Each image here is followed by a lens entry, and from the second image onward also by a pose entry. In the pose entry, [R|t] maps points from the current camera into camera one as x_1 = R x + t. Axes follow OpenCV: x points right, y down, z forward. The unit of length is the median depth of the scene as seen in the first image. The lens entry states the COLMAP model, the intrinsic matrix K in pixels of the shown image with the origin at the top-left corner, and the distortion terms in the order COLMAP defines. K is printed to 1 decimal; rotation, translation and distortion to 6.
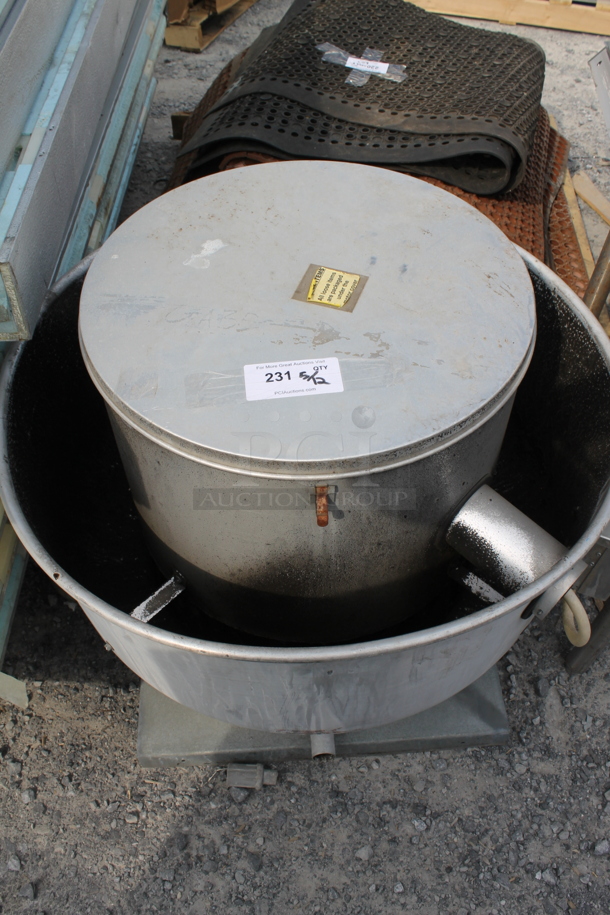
lens RADIAL K [[807.7, 0, 287.8], [0, 807.7, 457.1], [0, 0, 1]] dist [-0.162277, 0.151297]
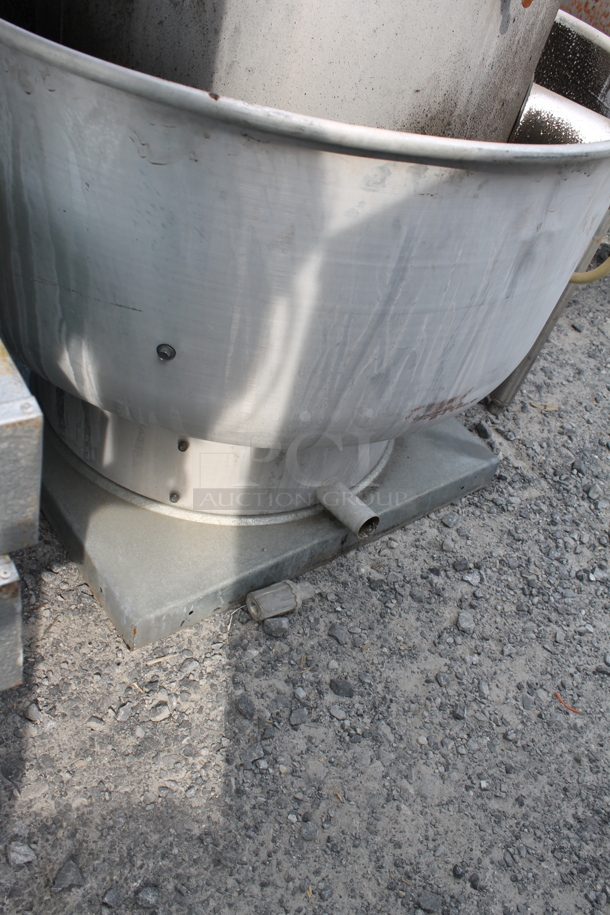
lens RADIAL K [[807.7, 0, 287.8], [0, 807.7, 457.1], [0, 0, 1]] dist [-0.162277, 0.151297]
pose [[0.809336, -0.227119, 0.541657, -0.432622], [0.279035, 0.960174, -0.014324, 0.298435], [-0.516832, 0.162734, 0.840478, 0.352165]]
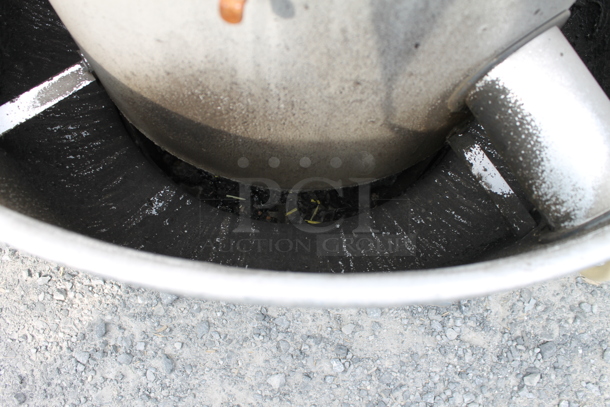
lens RADIAL K [[538.5, 0, 305.0], [0, 538.5, 203.5], [0, 0, 1]] dist [-0.162277, 0.151297]
pose [[0.975687, 0.216693, 0.032840, 0.060960], [-0.212714, 0.900176, 0.380046, 0.036157], [0.052792, -0.377792, 0.924384, 0.451208]]
